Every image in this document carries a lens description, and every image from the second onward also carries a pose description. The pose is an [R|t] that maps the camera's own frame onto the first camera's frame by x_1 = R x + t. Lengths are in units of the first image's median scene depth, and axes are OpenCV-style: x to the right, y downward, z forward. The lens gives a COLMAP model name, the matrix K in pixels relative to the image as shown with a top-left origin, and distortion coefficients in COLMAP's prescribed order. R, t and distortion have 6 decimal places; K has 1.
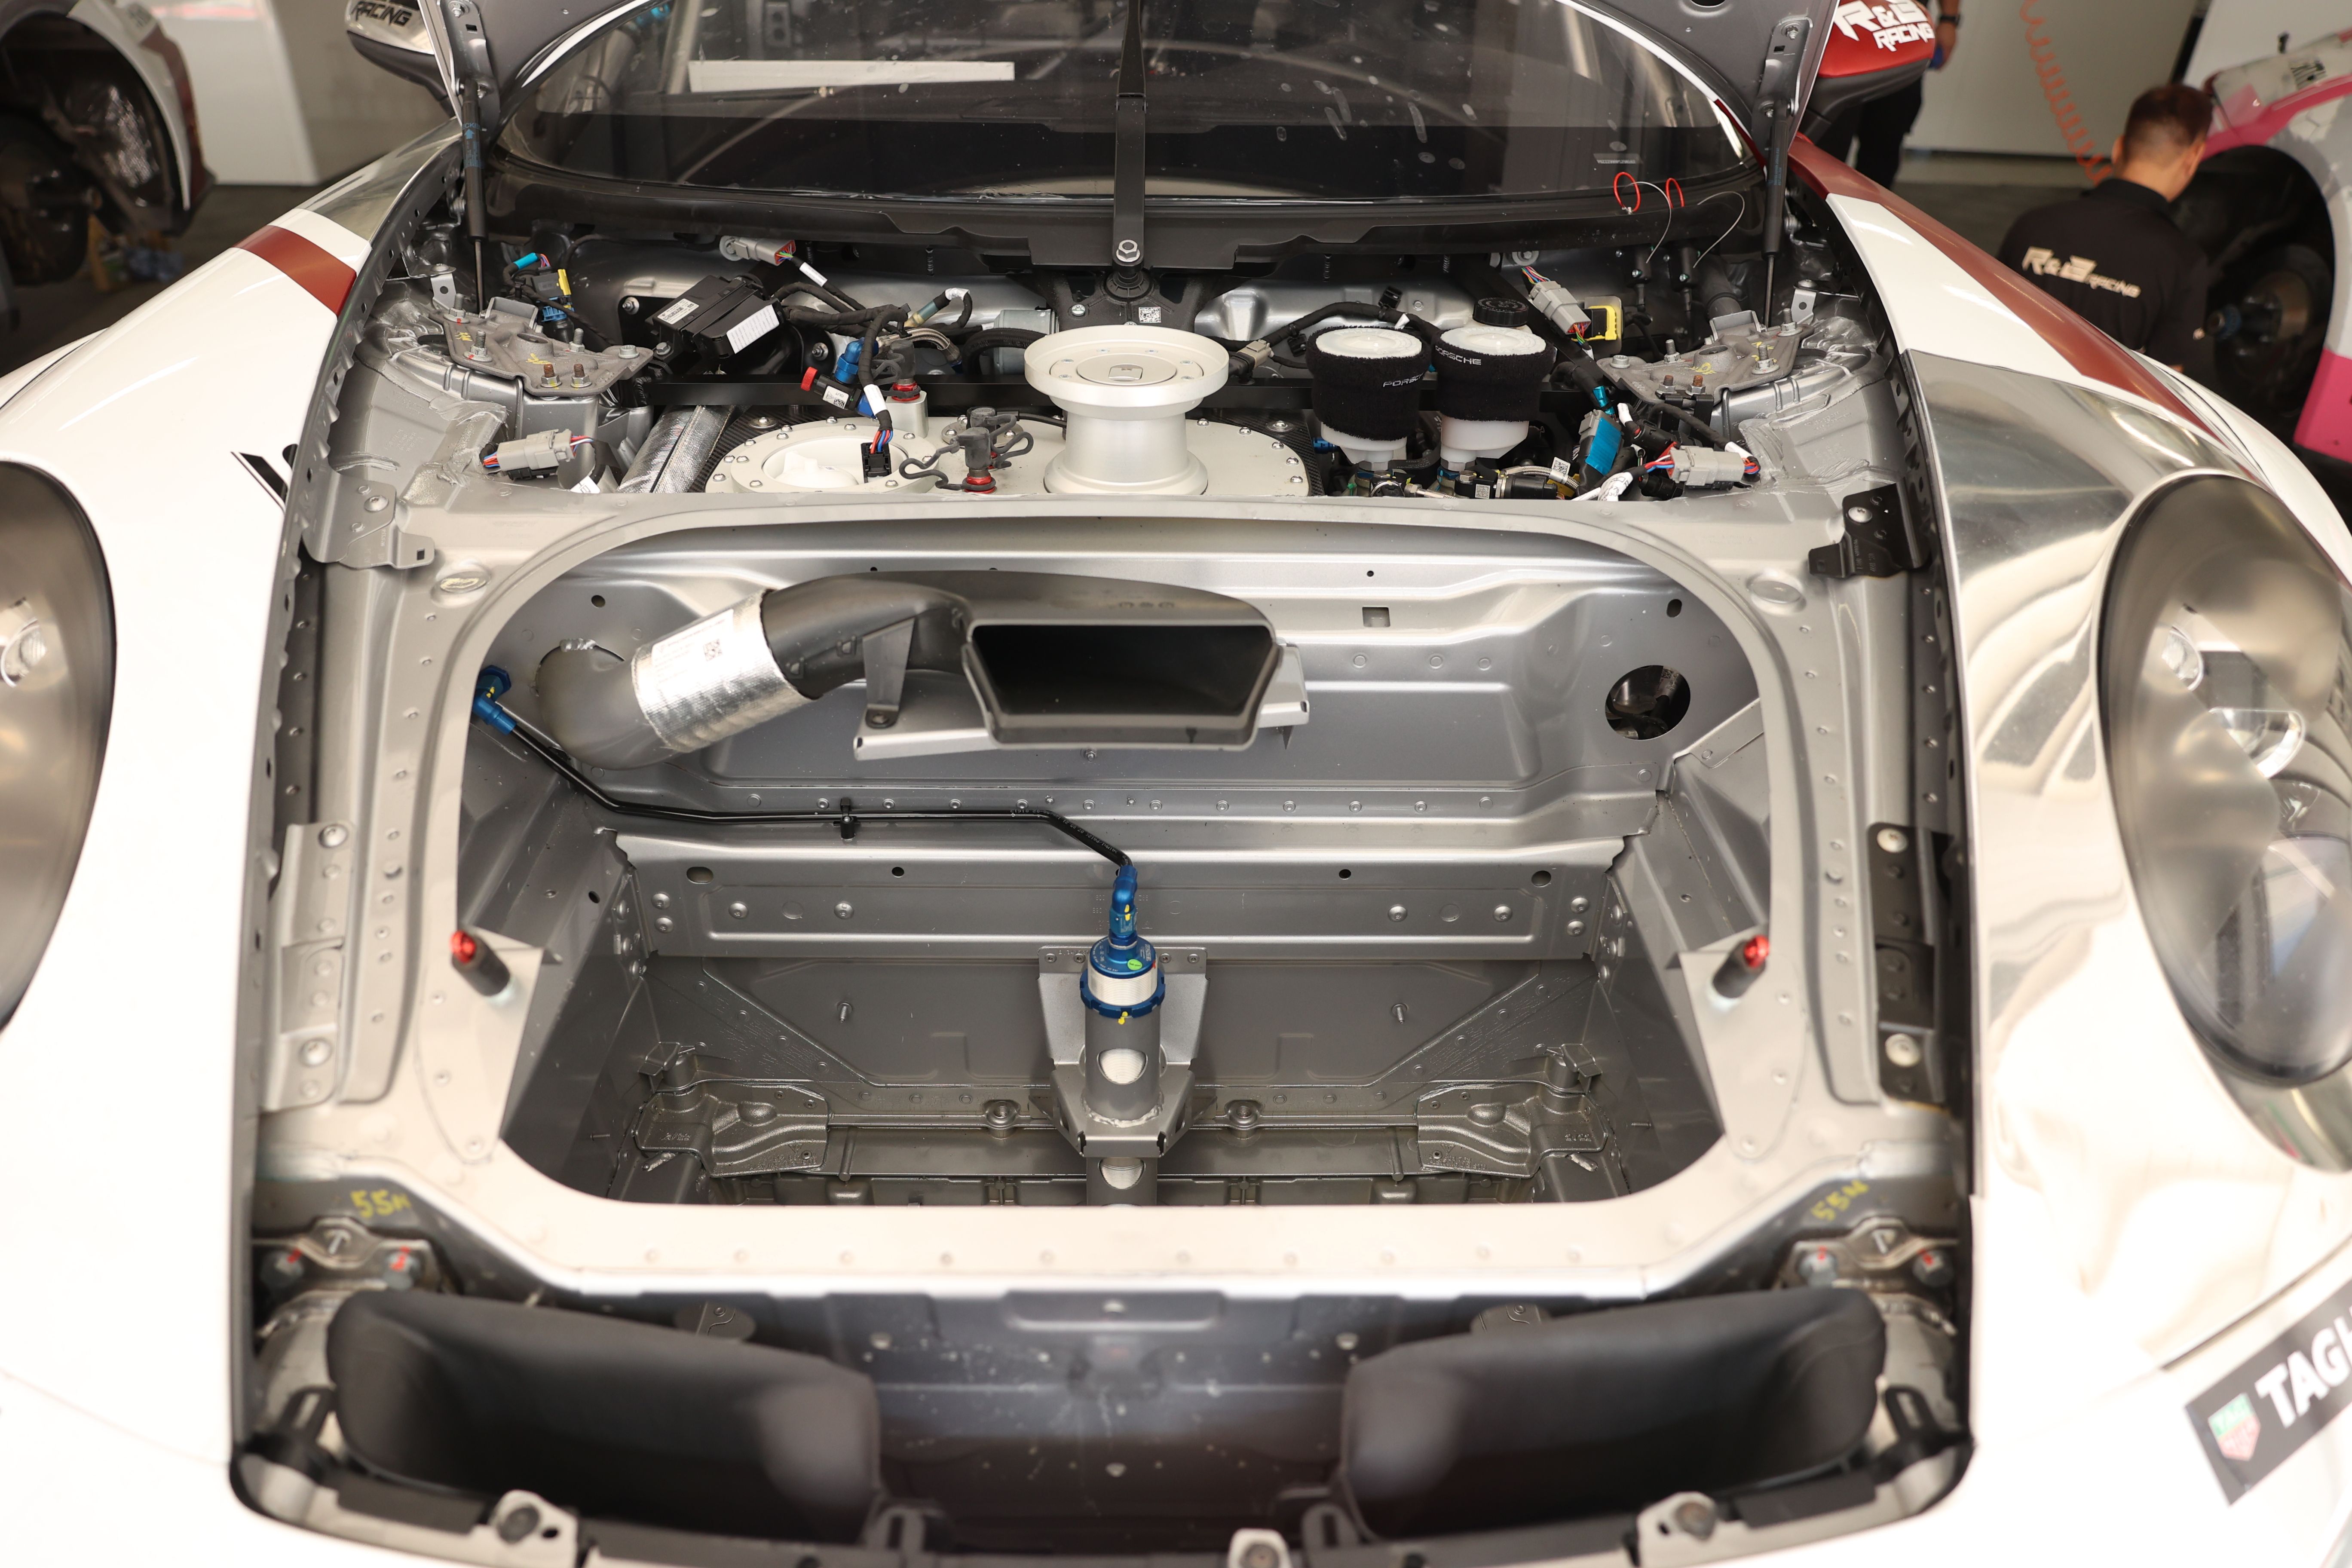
lens RADIAL K [[1624.8, 0, 1172.5], [0, 1624.8, 792.6], [0, 0, 1]] dist [-0.117667, 0.105420]
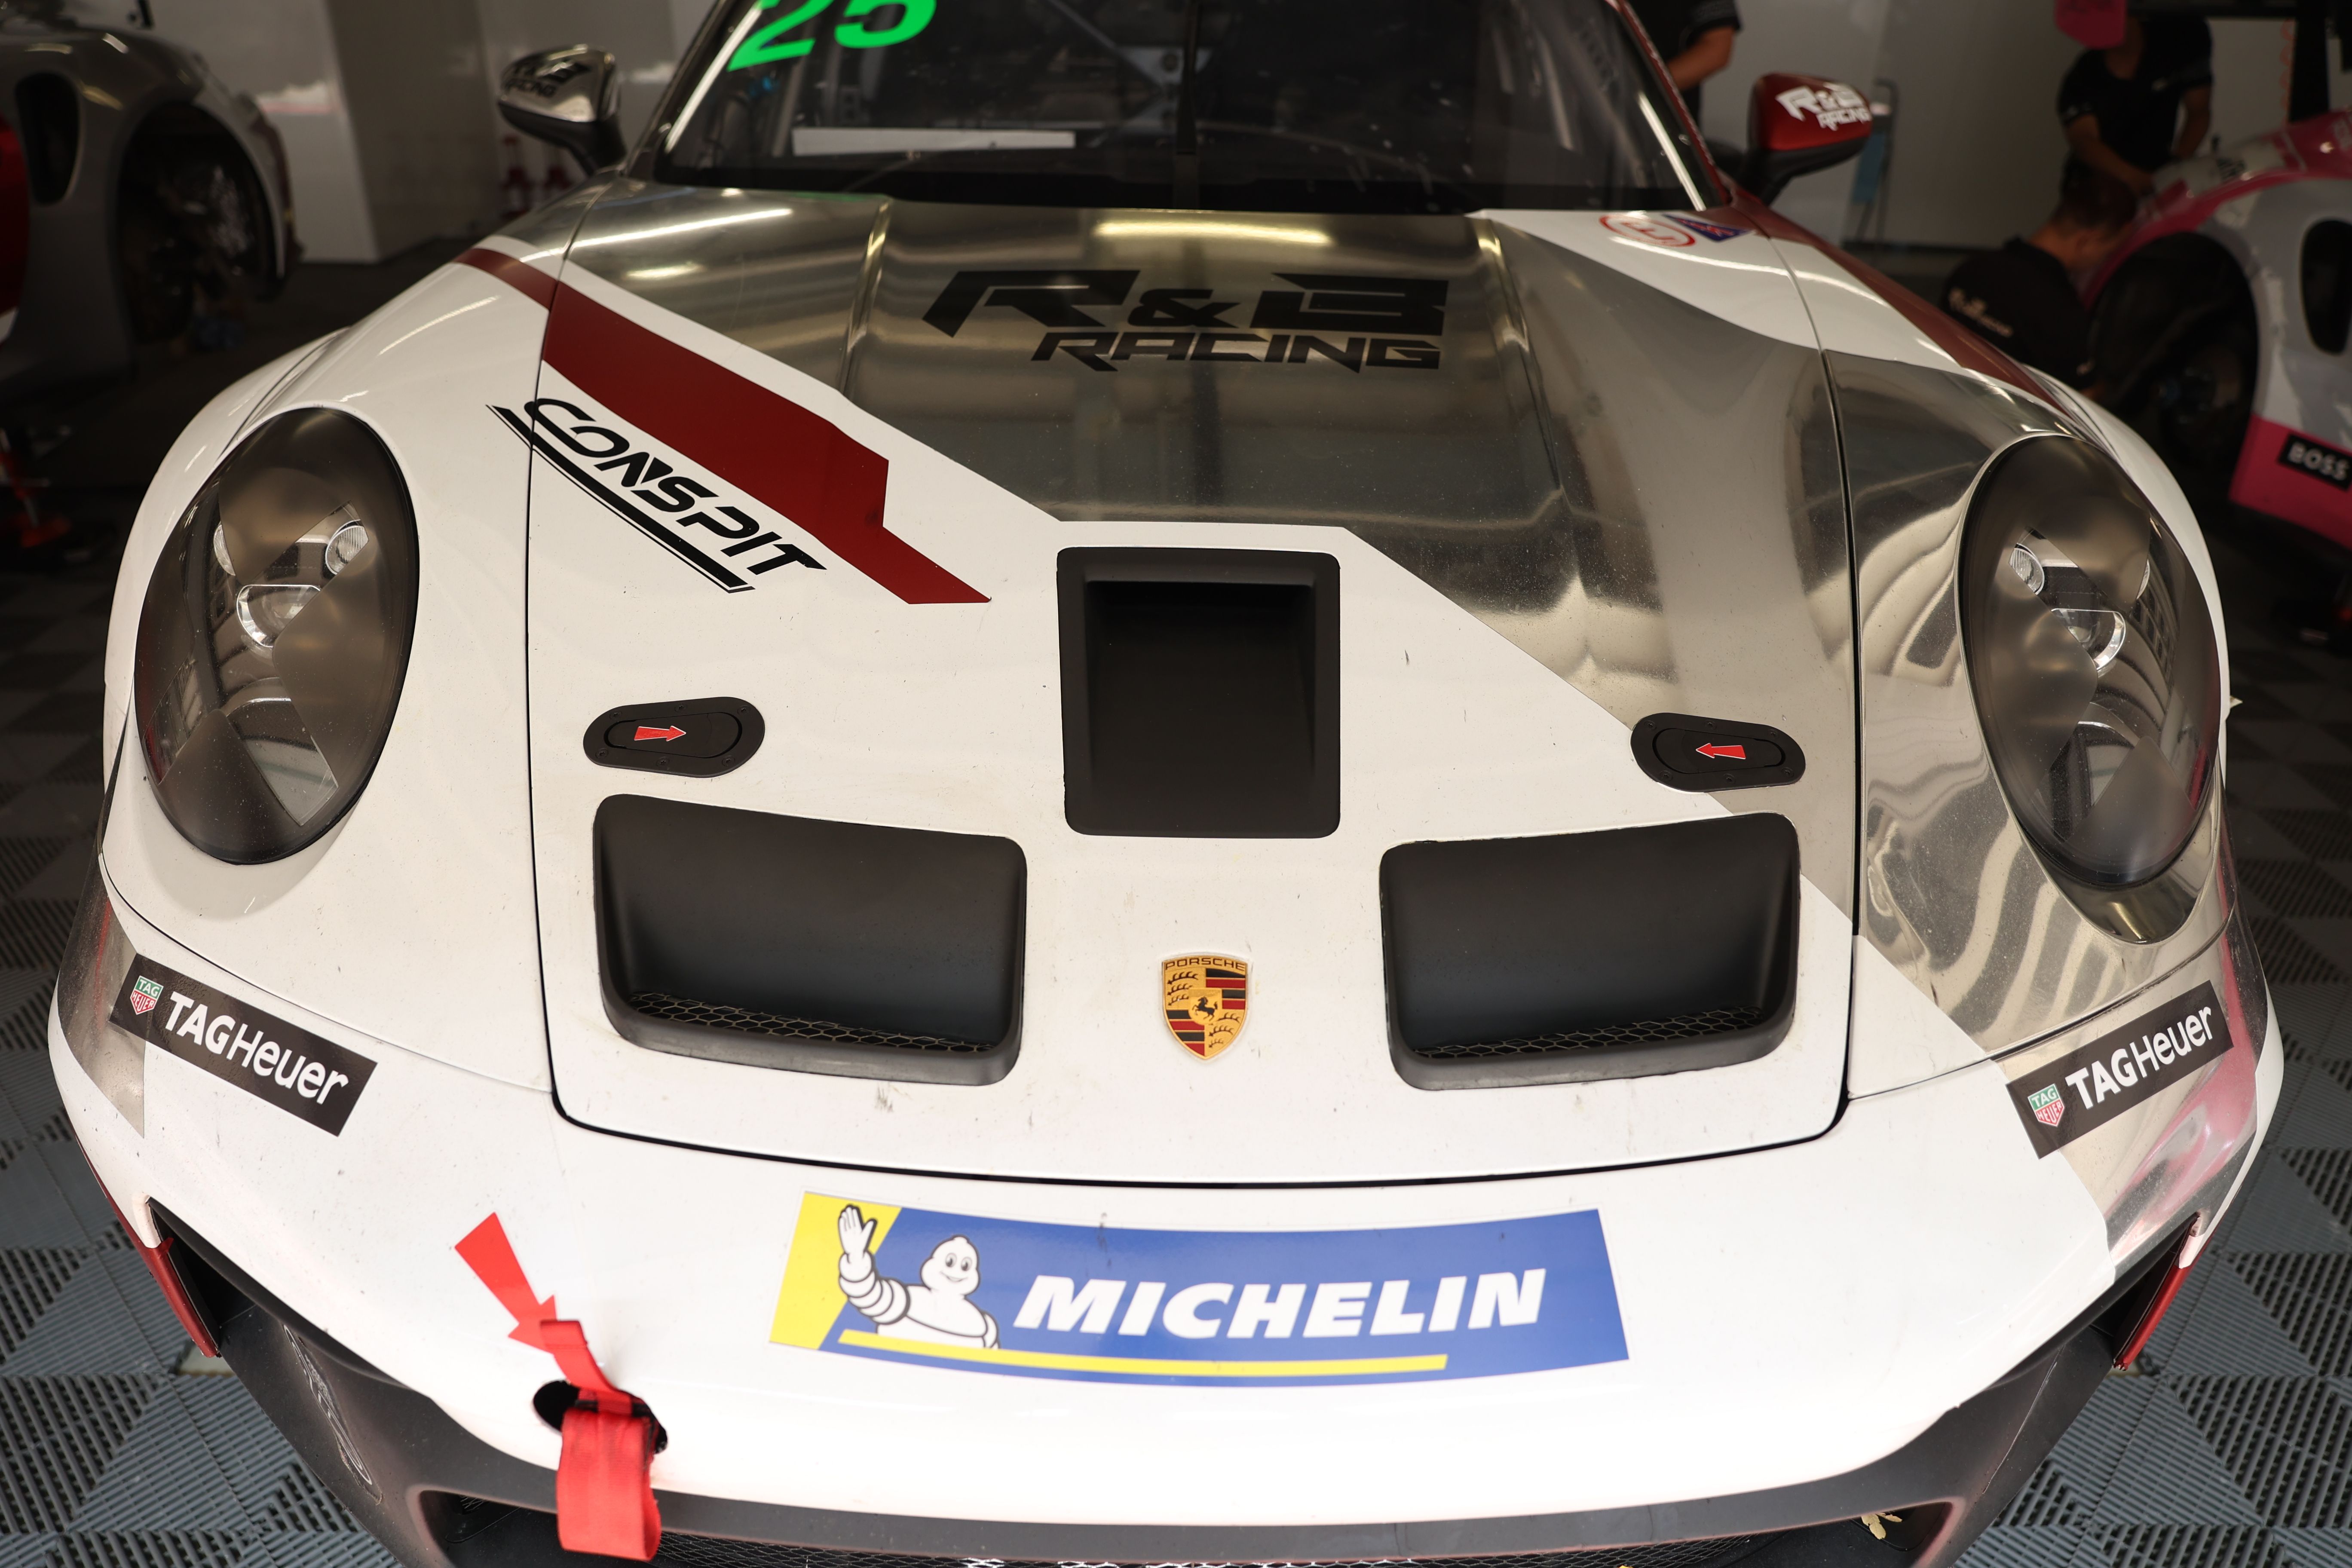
lens RADIAL K [[1624.8, 0, 1172.5], [0, 1624.8, 792.6], [0, 0, 1]] dist [-0.117667, 0.105420]
pose [[0.999968, 0.007967, -0.000675, -0.024427], [-0.007992, 0.998408, -0.055834, 0.085348], [0.000229, 0.055837, 0.998440, -0.133365]]
